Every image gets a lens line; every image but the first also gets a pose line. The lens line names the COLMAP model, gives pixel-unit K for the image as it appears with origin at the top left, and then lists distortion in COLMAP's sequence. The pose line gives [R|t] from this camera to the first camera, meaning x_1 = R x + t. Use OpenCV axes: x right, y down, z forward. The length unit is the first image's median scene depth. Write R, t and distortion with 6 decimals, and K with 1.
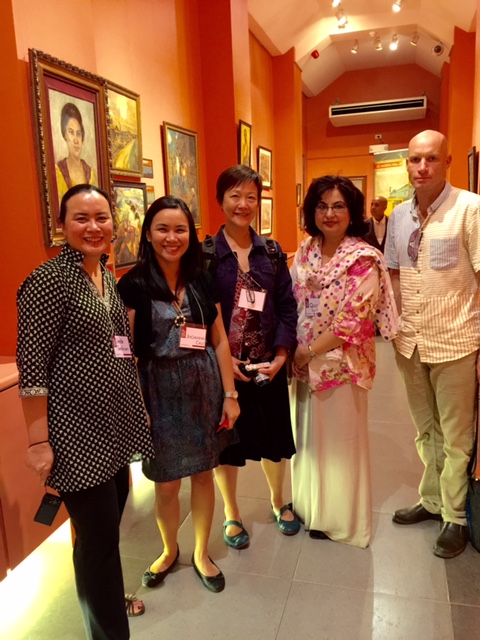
lens RADIAL K [[545.9, 0, 239.8], [0, 545.9, 320.0], [0, 0, 1]] dist [0.009041, 0.002428]
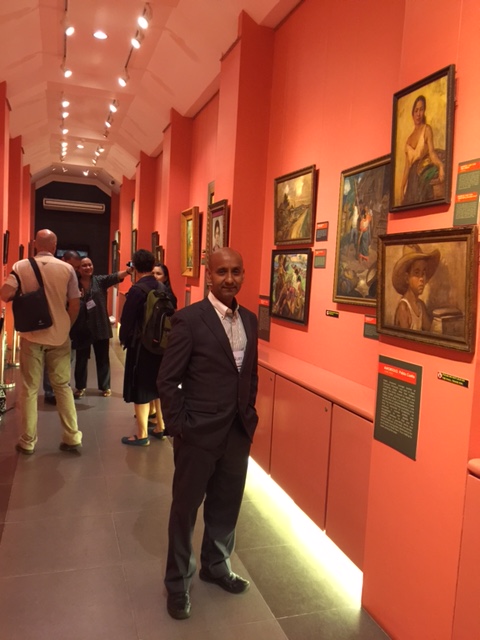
lens RADIAL K [[545.9, 0, 240.1], [0, 545.9, 319.0], [0, 0, 1]] dist [0.009041, 0.002428]
pose [[-0.820820, 0.034110, -0.570167, 0.544156], [-0.134608, 0.958549, 0.251128, -0.380304], [0.555099, 0.282880, -0.782205, 1.855475]]
